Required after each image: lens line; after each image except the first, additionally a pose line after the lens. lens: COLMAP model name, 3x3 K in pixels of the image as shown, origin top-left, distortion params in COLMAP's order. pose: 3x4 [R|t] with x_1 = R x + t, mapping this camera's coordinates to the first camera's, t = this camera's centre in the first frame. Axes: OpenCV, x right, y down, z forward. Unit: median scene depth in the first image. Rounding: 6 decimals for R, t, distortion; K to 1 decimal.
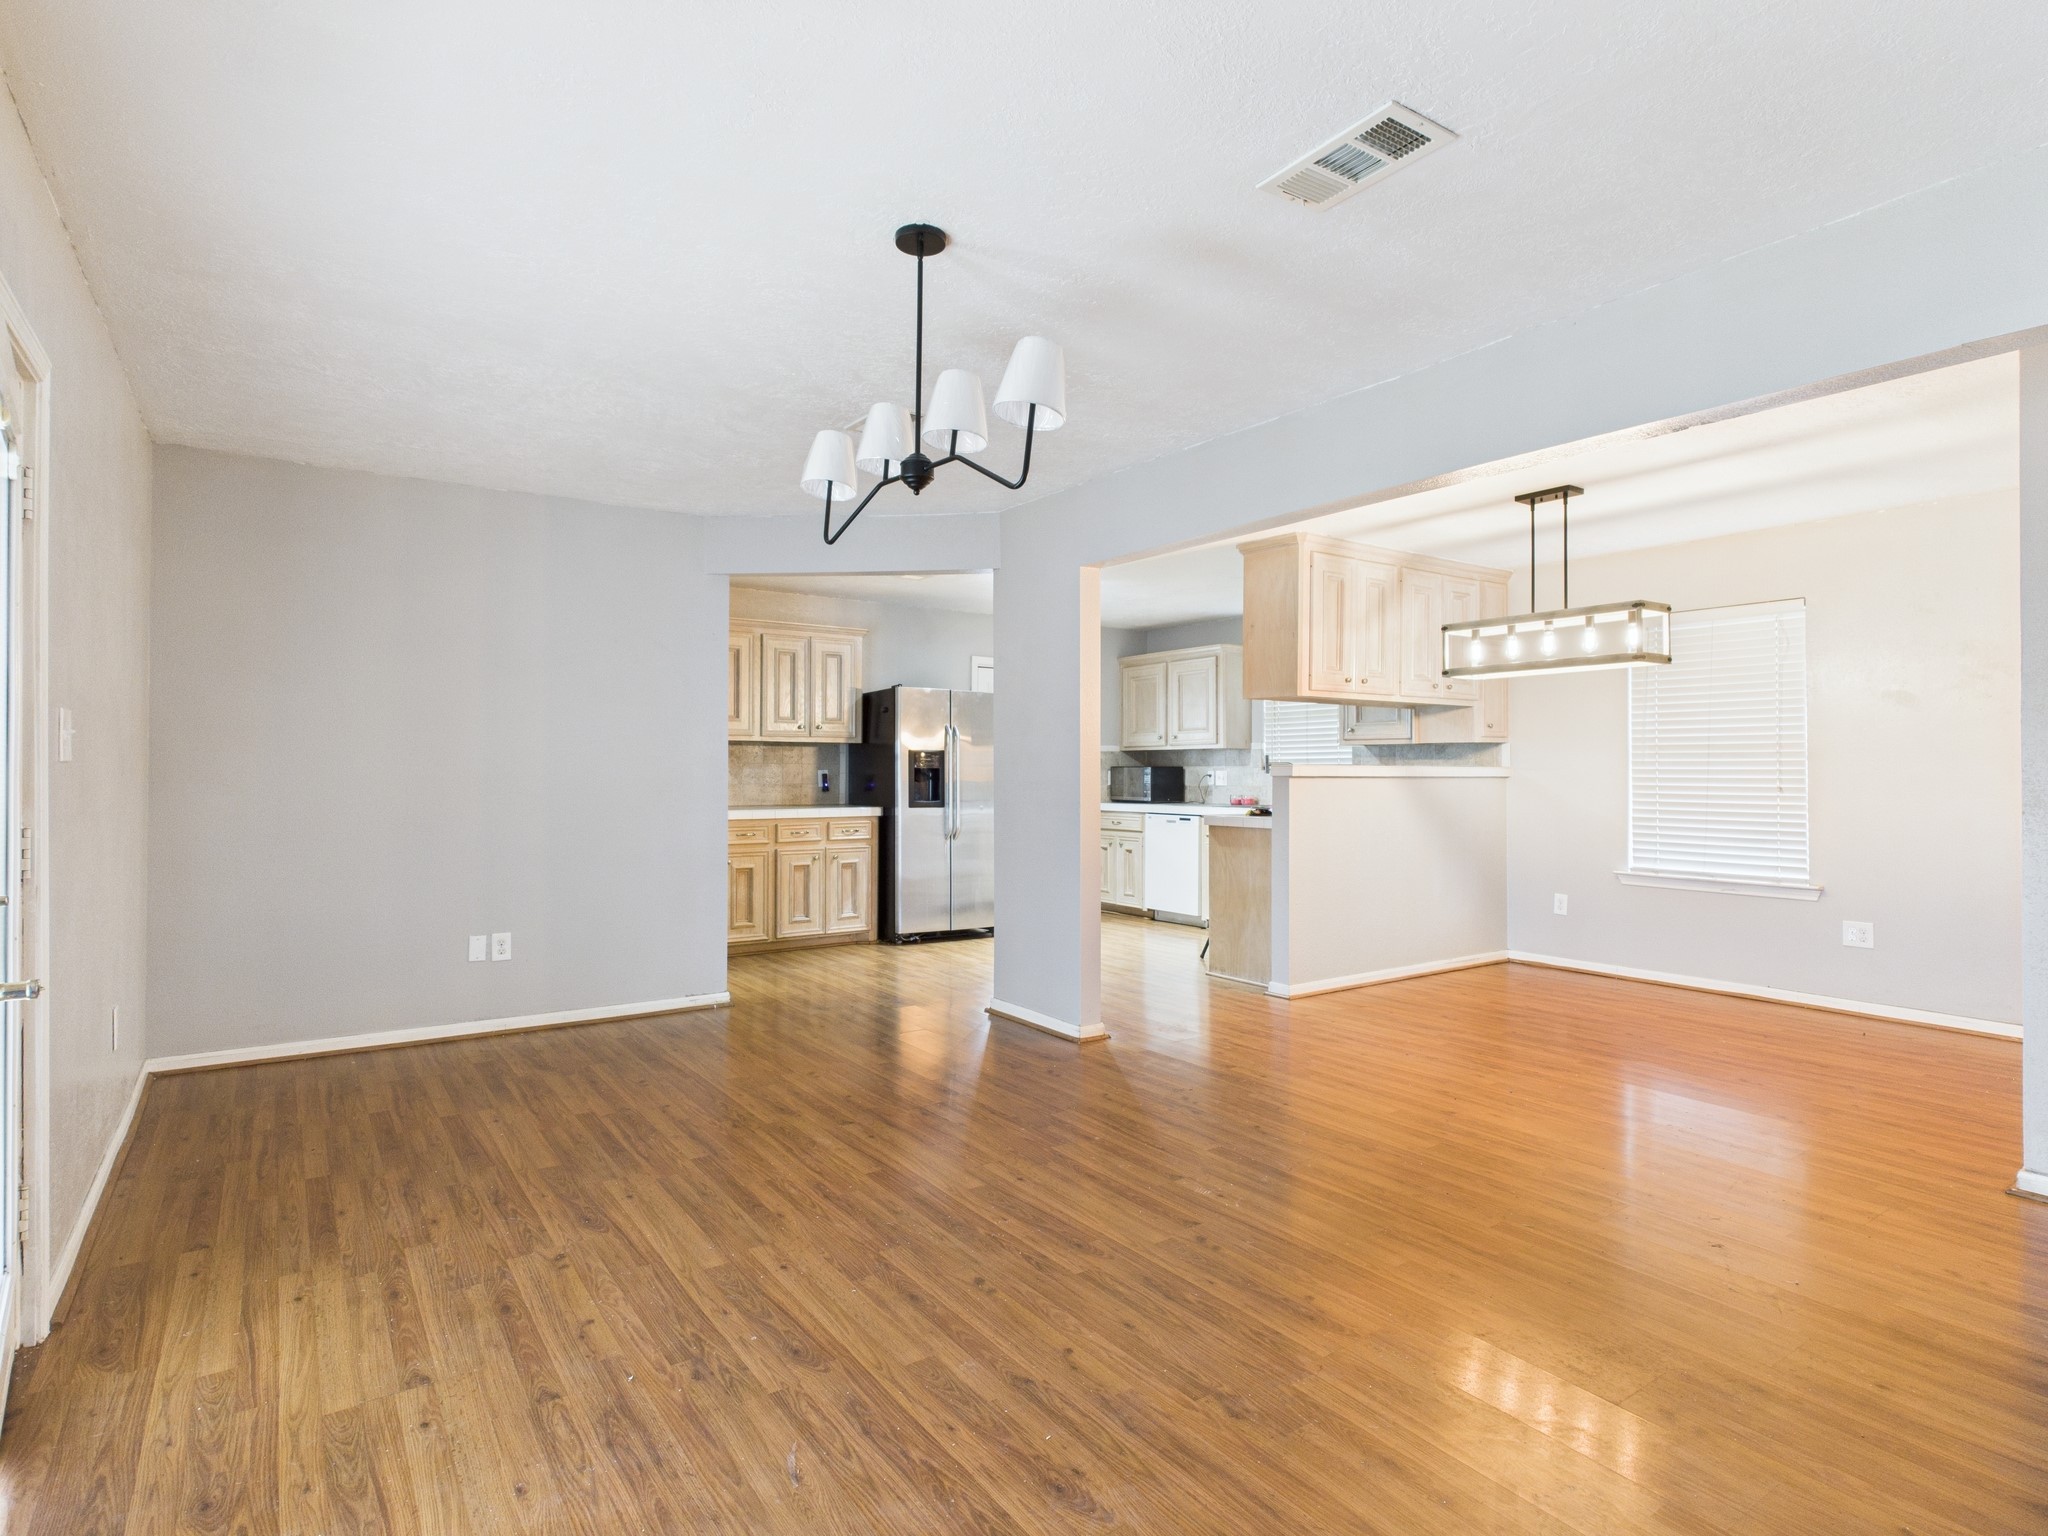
lens RADIAL K [[1076.4, 0, 1031.7], [0, 1076.4, 769.9], [0, 0, 1]] dist [0.000181, 0.000486]
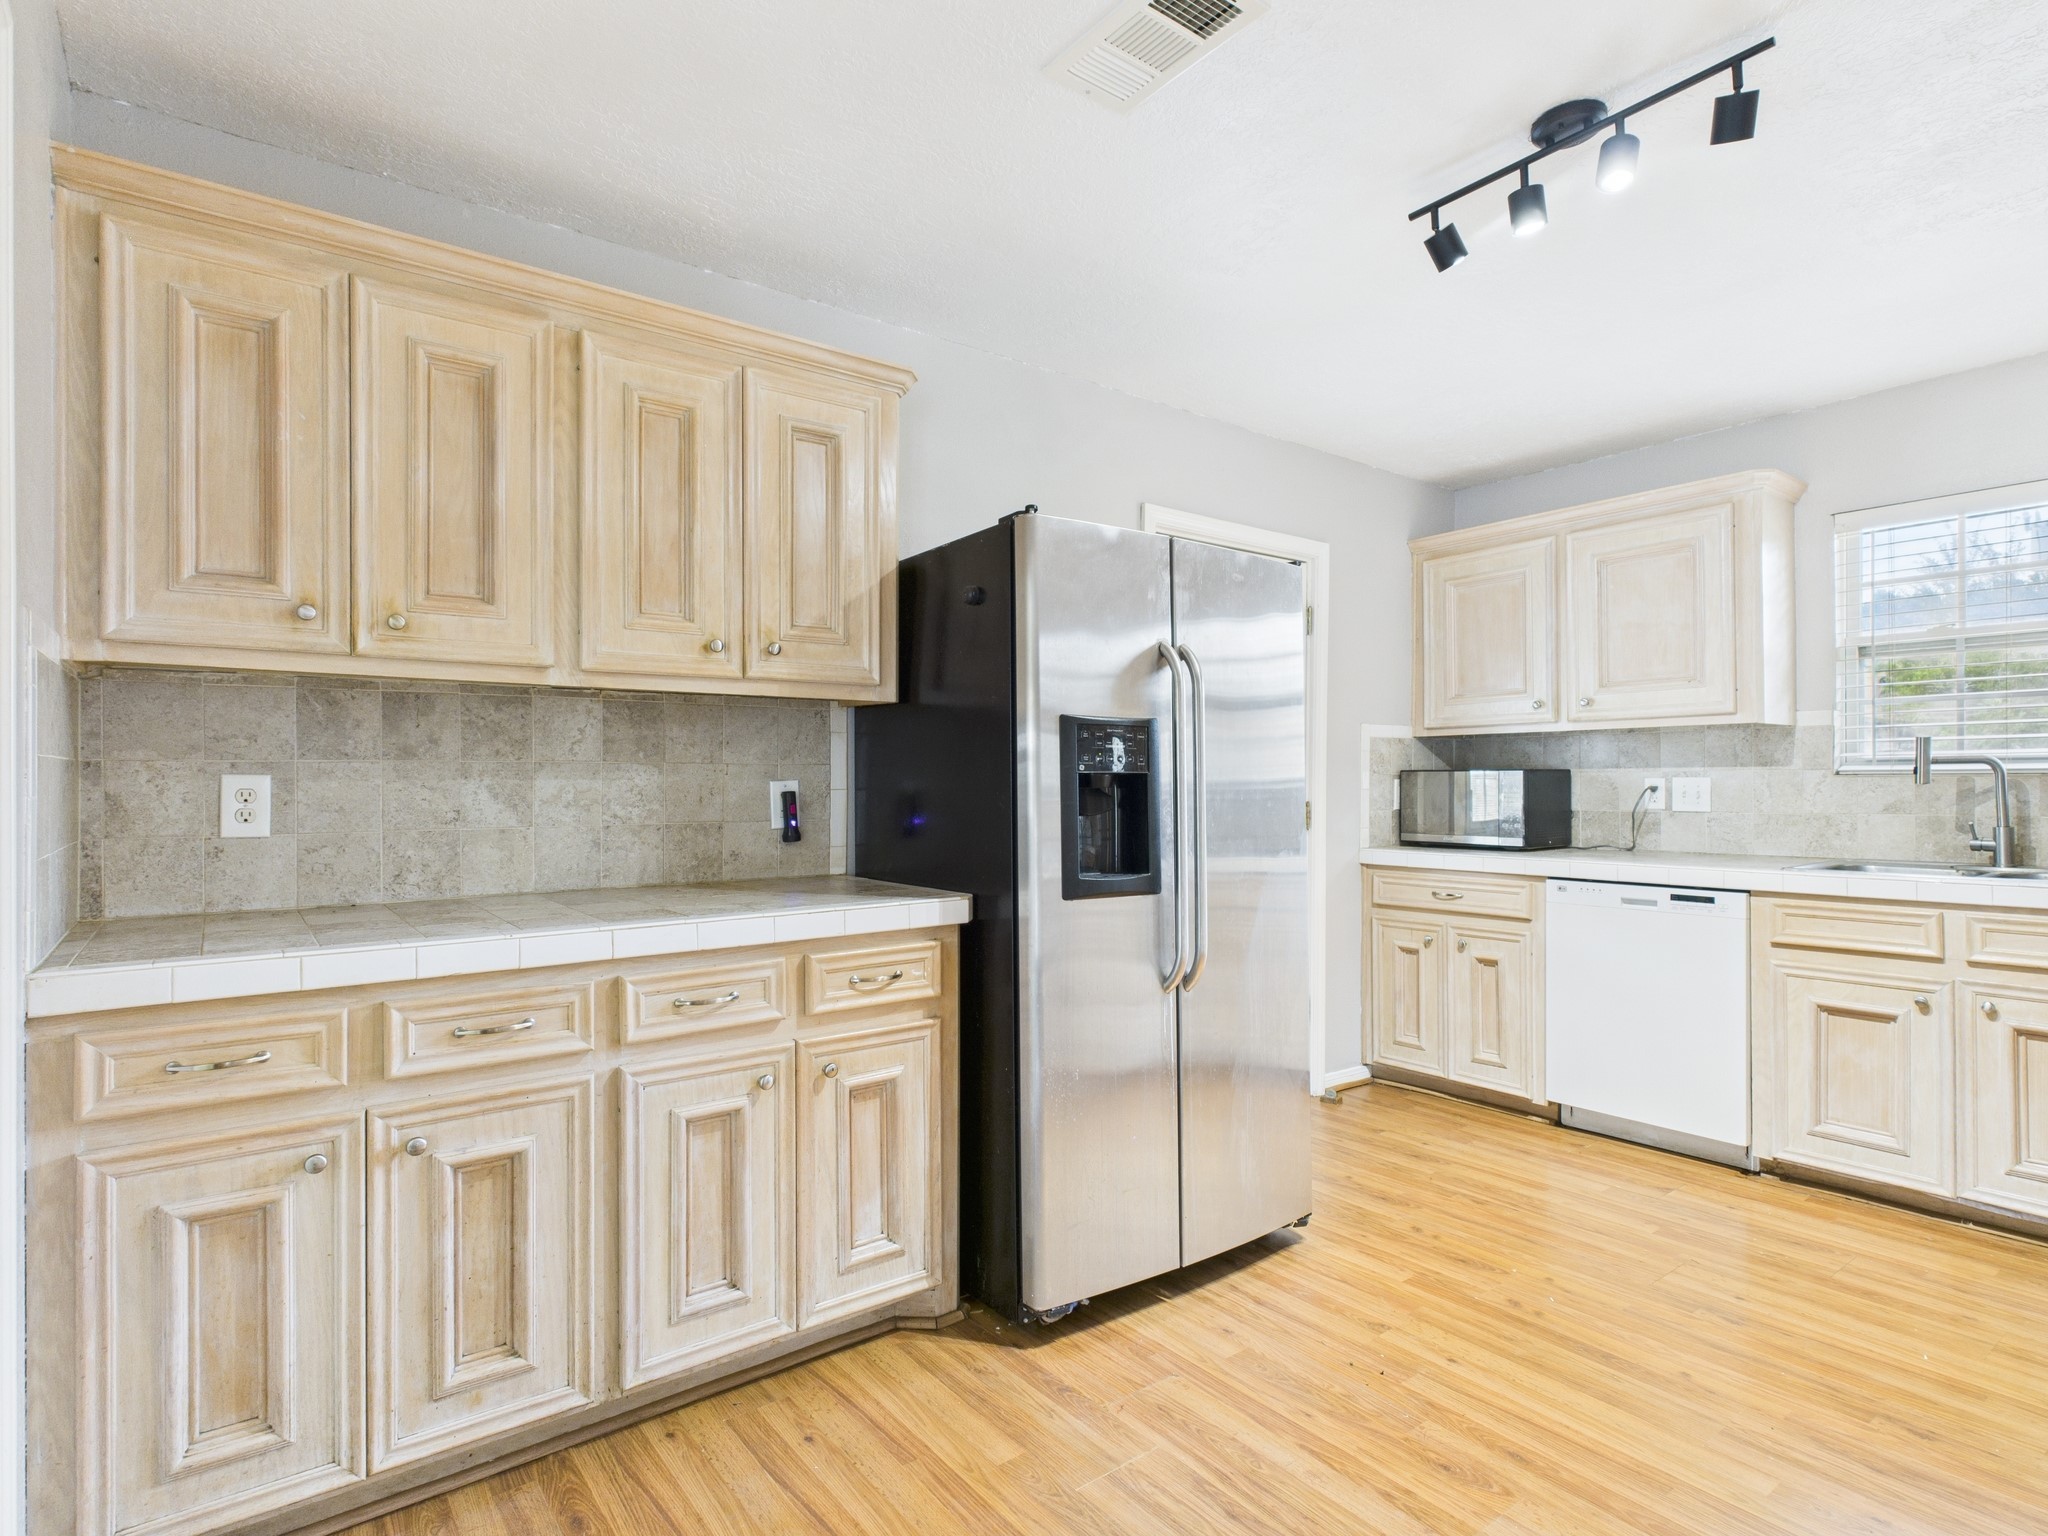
lens RADIAL K [[1076.4, 0, 1024.6], [0, 1076.4, 778.2], [0, 0, 1]] dist [0.000181, 0.000486]
pose [[0.999355, -0.004856, 0.035572, -0.139998], [0.004885, 0.999988, -0.000718, 0.000064], [-0.035568, 0.000891, 0.999367, 0.708186]]
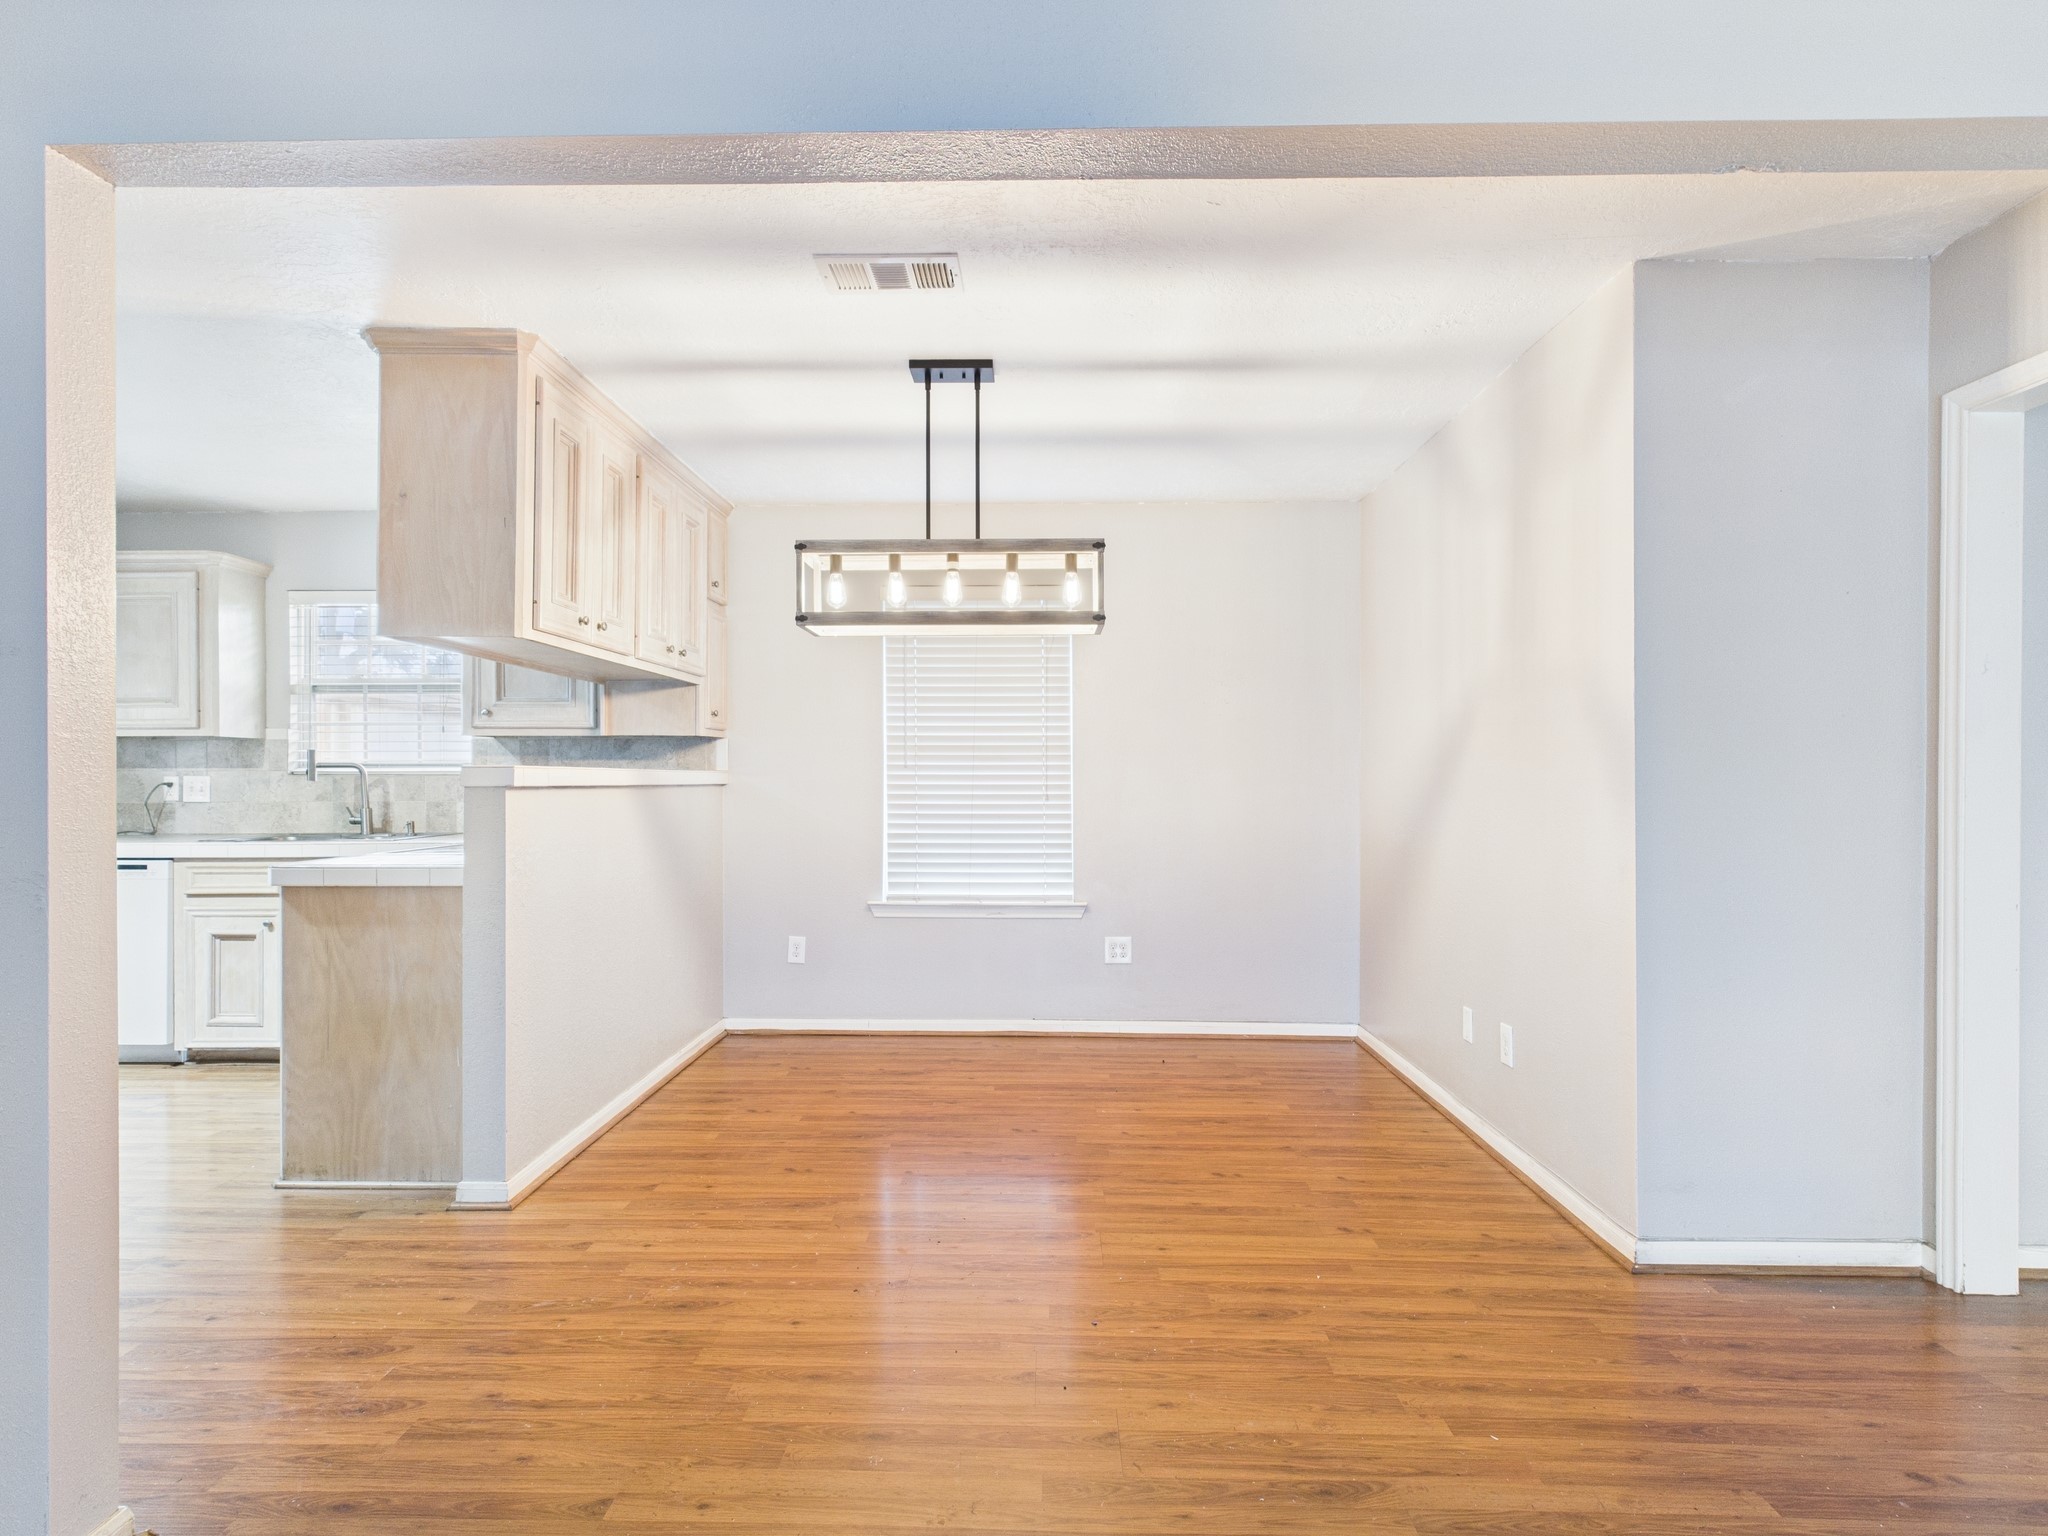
lens RADIAL K [[1076.4, 0, 1022.2], [0, 1076.4, 777.8], [0, 0, 1]] dist [0.000181, 0.000486]
pose [[0.595234, -0.000988, 0.803552, -0.027449], [-0.001140, 0.999997, 0.002074, 0.000227], [-0.803552, -0.002151, 0.595231, 0.383418]]
